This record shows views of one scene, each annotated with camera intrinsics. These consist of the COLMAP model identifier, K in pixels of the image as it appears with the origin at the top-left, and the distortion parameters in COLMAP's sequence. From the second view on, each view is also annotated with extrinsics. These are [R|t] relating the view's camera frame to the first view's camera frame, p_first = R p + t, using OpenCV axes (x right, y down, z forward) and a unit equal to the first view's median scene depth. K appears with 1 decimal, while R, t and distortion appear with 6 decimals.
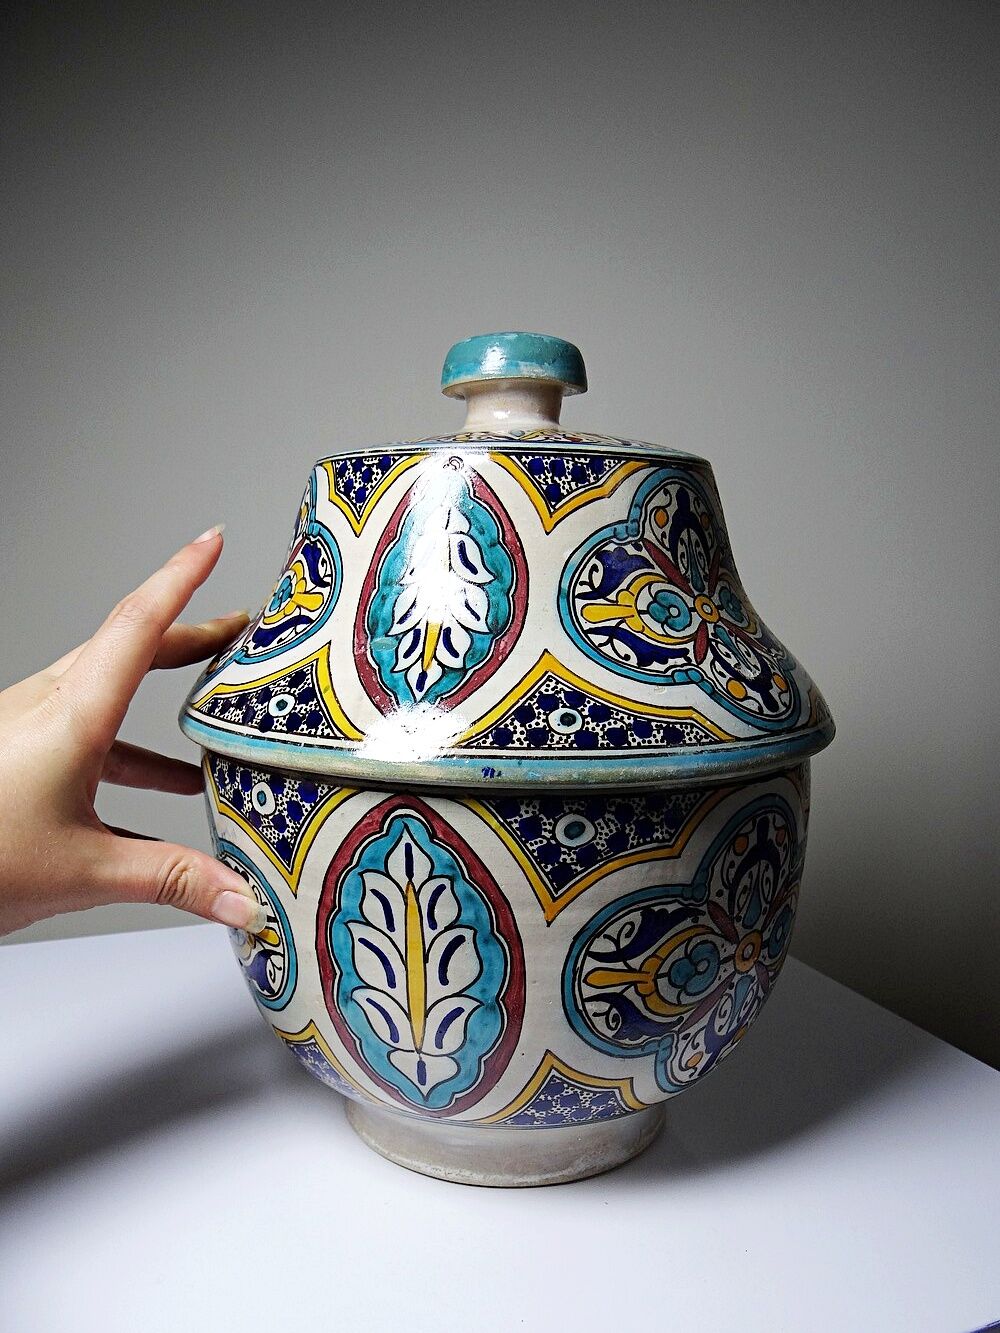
lens RADIAL K [[1054.7, 0, 500.0], [0, 1054.7, 666.5], [0, 0, 1]] dist [0.000730, -0.000422]
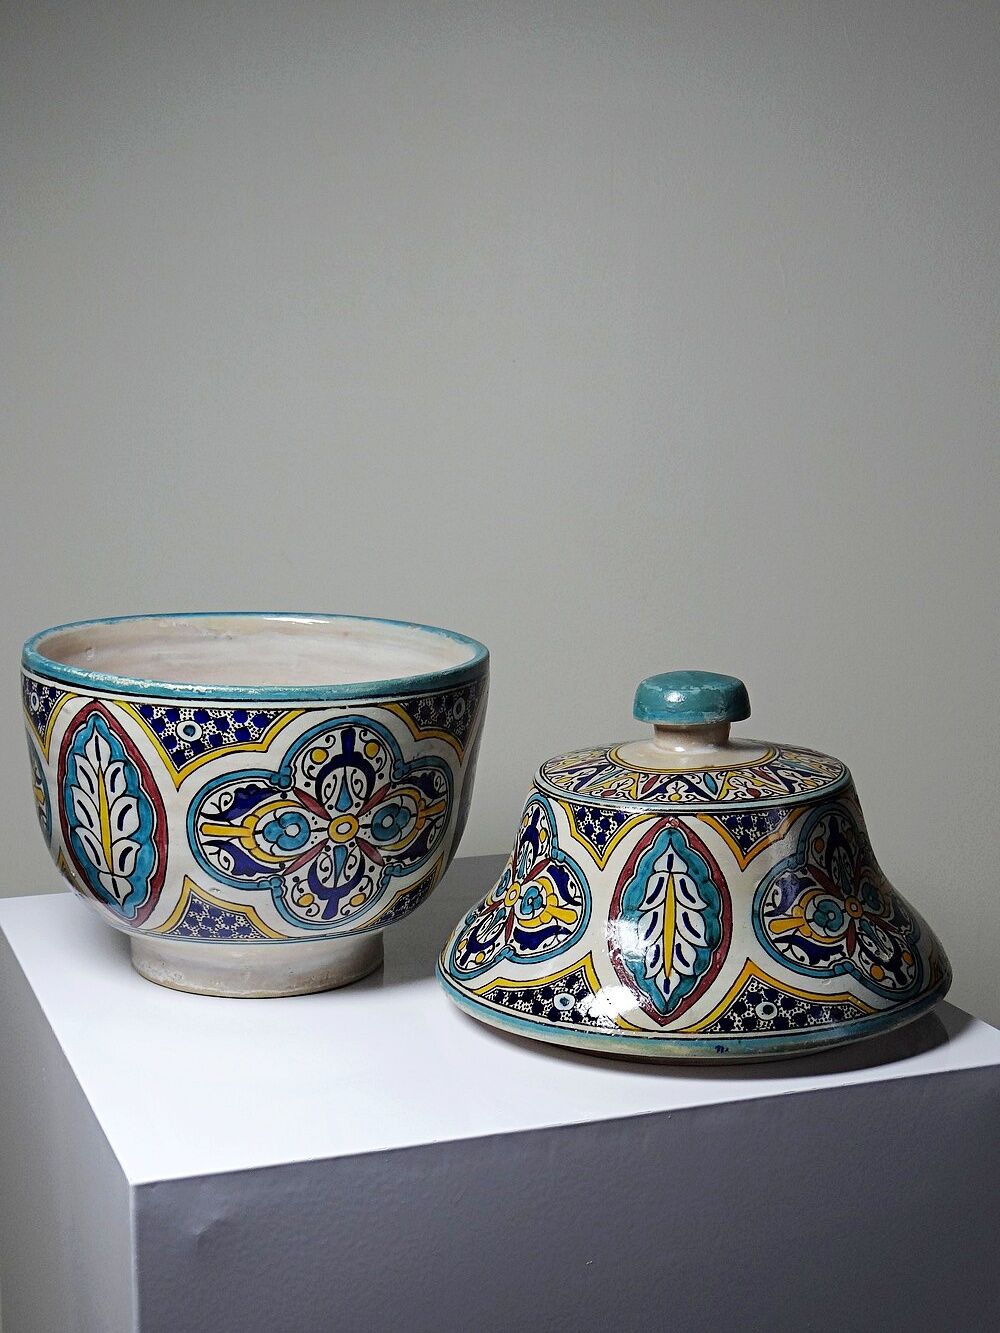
lens RADIAL K [[2116.7, 0, 500.0], [0, 2116.7, 666.5], [0, 0, 1]] dist [-0.007434, -0.170755]
pose [[0.997874, -0.045109, 0.047044, -0.402075], [0.042511, 0.997590, 0.054832, -0.570026], [-0.049404, -0.052715, 0.997387, -1.812005]]
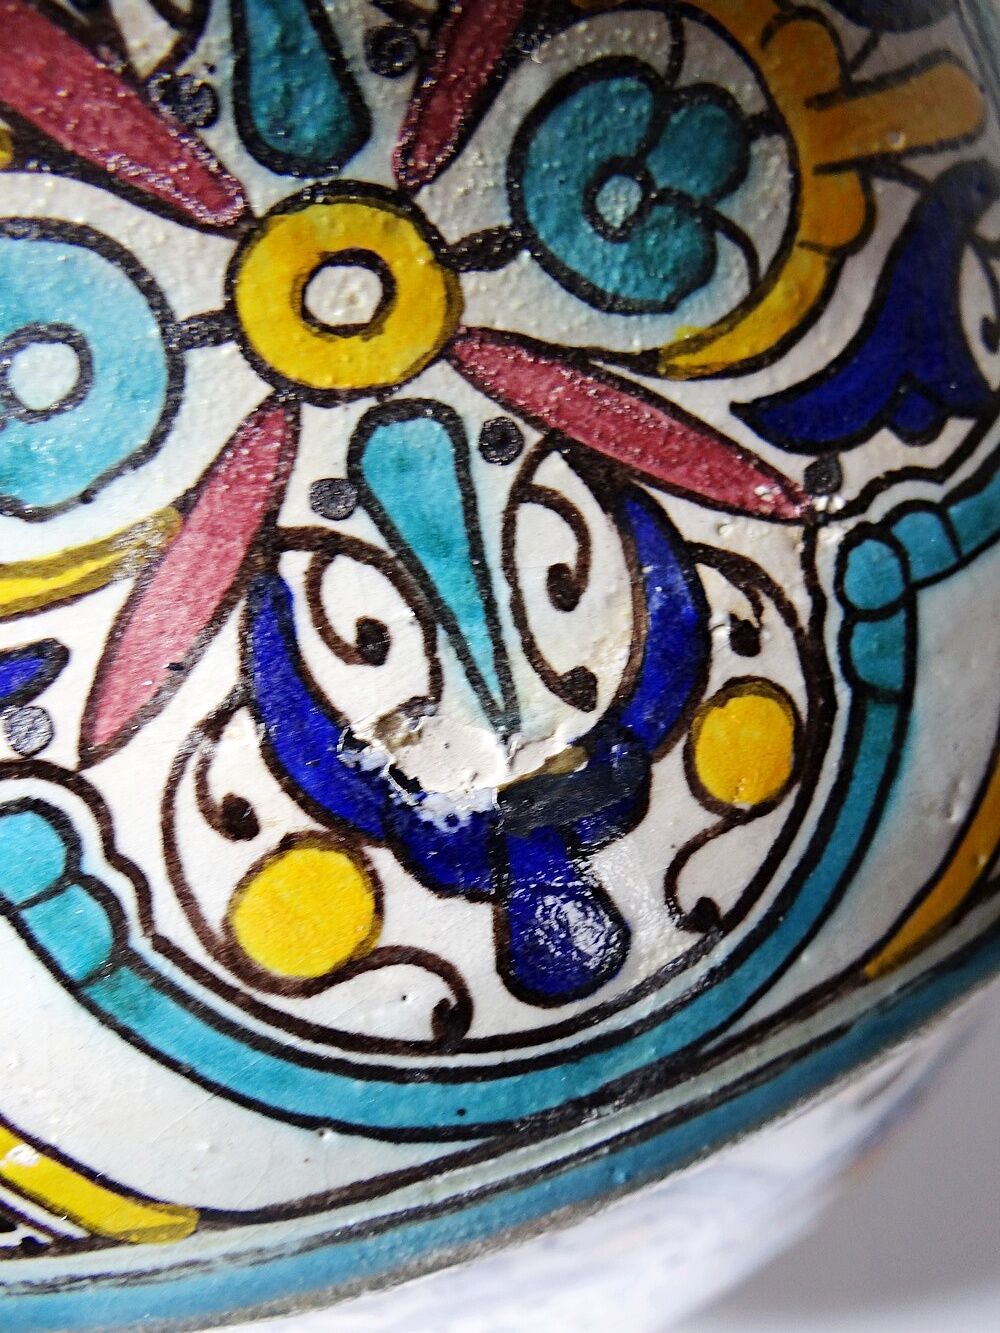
lens RADIAL K [[1046.2, 0, 500.0], [0, 1046.2, 666.5], [0, 0, 1]] dist [-0.000722, -0.000196]
pose [[0.898091, 0.205912, -0.388630, 0.309871], [0.082634, 0.788894, 0.608948, -0.112431], [0.431978, -0.579004, 0.691483, 0.912968]]
